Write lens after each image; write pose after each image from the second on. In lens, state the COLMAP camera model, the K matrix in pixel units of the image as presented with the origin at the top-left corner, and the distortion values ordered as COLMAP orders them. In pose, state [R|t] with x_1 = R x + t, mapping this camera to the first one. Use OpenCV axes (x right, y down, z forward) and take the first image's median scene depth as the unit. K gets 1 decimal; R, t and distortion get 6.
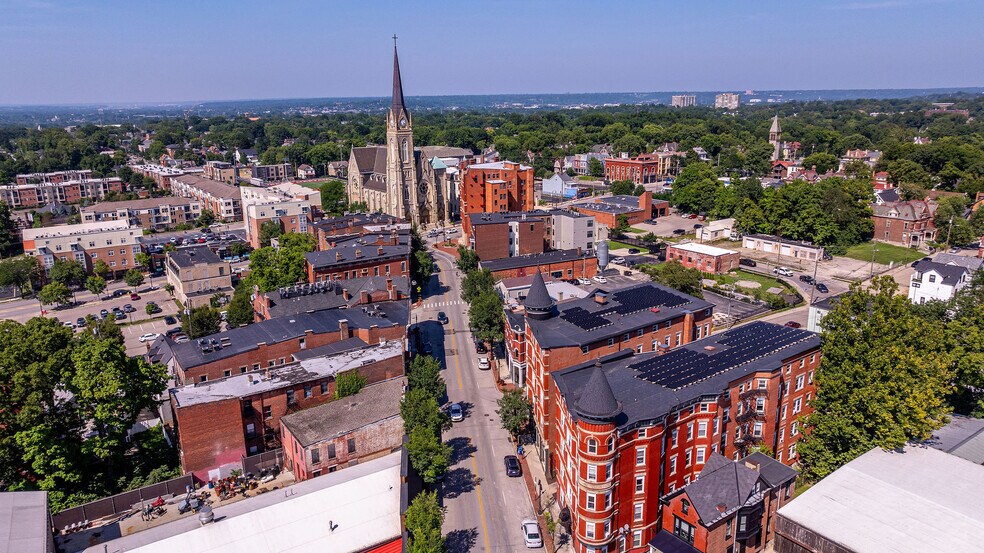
lens RADIAL K [[694.0, 0, 492.0], [0, 694.0, 276.5], [0, 0, 1]] dist [-0.009750, -0.000611]
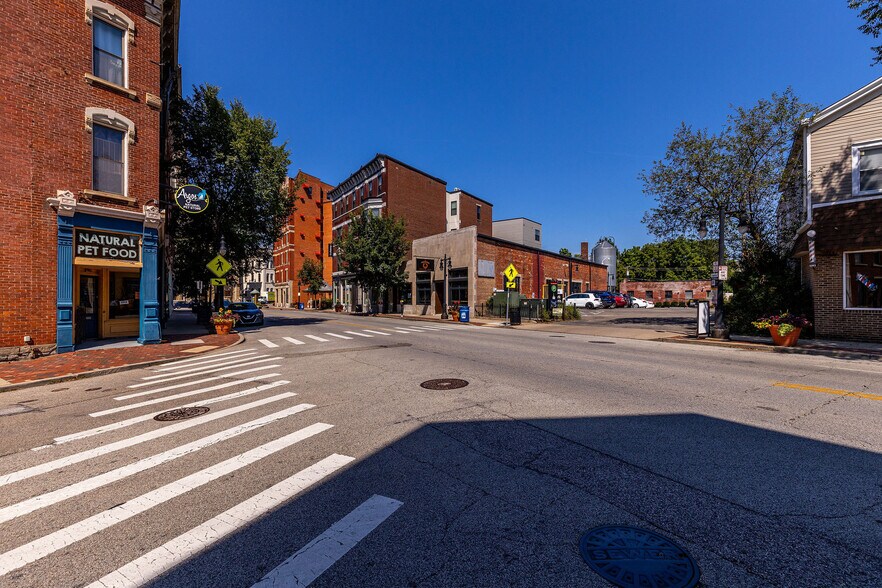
lens RADIAL K [[401.4, 0, 441.0], [0, 401.4, 294.0], [0, 0, 1]] dist [0.000642, 0.000114]
pose [[0.892037, 0.017328, 0.451630, -0.079658], [0.103720, 0.964747, -0.241877, 0.043688], [-0.439900, 0.262607, 0.858793, 0.691638]]
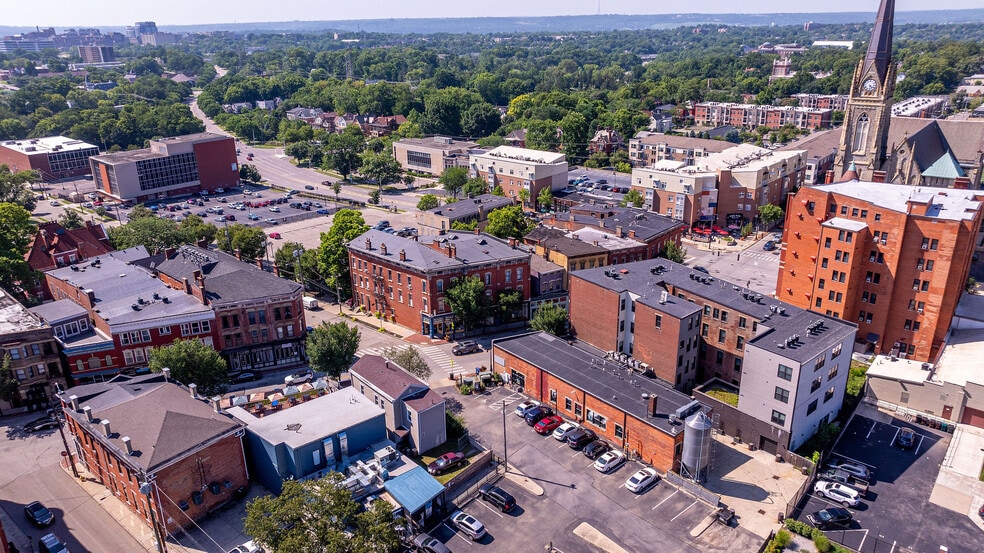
lens RADIAL K [[696.1, 0, 492.0], [0, 696.1, 276.5], [0, 0, 1]] dist [-0.056076, 0.074006]
pose [[0.254085, 0.351471, -0.901060, 0.419107], [-0.231733, 0.926621, 0.296096, -0.197249], [0.939010, 0.133572, 0.316888, 0.630420]]
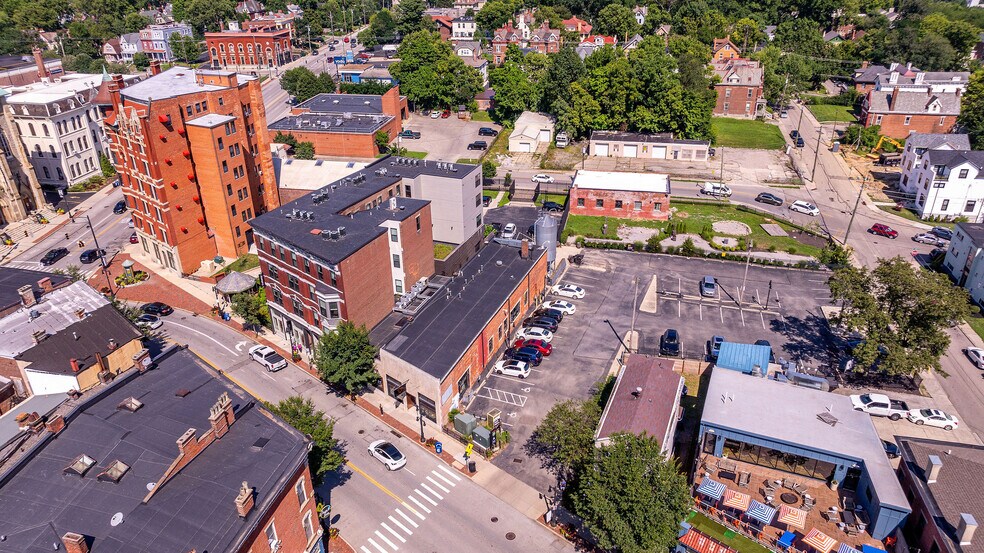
lens RADIAL K [[694.0, 0, 492.0], [0, 694.0, 276.5], [0, 0, 1]] dist [-0.009750, -0.000611]
pose [[0.744431, -0.302042, 0.595477, -0.165010], [0.178154, 0.949354, 0.258820, -0.128668], [-0.643493, -0.086587, 0.760539, 0.544401]]
